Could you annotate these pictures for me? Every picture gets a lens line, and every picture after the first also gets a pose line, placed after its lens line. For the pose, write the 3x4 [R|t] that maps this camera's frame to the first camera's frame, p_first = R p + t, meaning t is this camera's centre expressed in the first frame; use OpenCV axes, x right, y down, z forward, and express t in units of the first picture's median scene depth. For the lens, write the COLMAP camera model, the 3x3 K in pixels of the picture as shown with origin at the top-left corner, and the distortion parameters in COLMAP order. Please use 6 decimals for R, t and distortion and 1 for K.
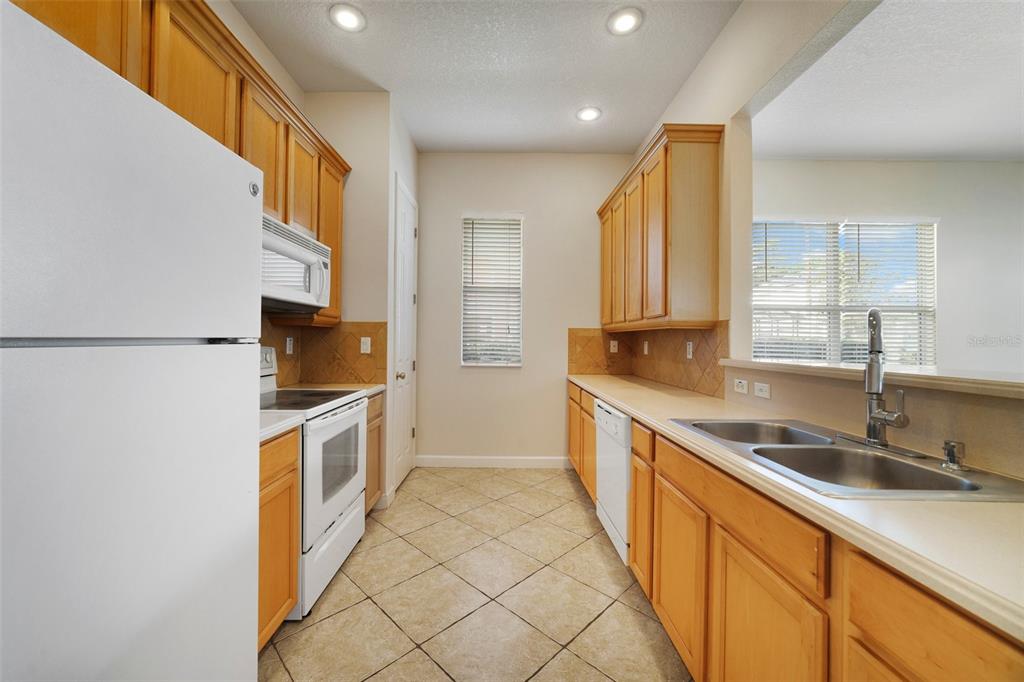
lens RADIAL K [[393.9, 0, 502.5], [0, 393.9, 337.0], [0, 0, 1]] dist [-0.022271, 0.010970]
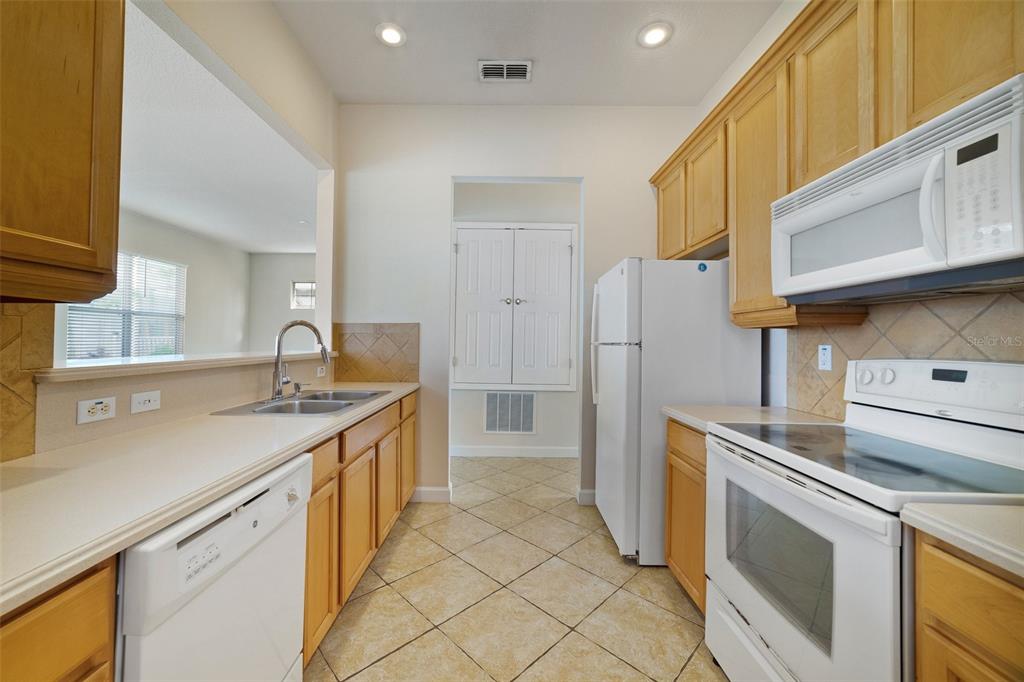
lens RADIAL K [[393.9, 0, 502.5], [0, 393.9, 337.0], [0, 0, 1]] dist [-0.022271, 0.010970]
pose [[-0.999667, -0.020493, 0.015685, -0.021546], [-0.020790, 0.999603, -0.019000, 0.015583], [-0.015289, -0.019320, -0.999696, 1.902232]]
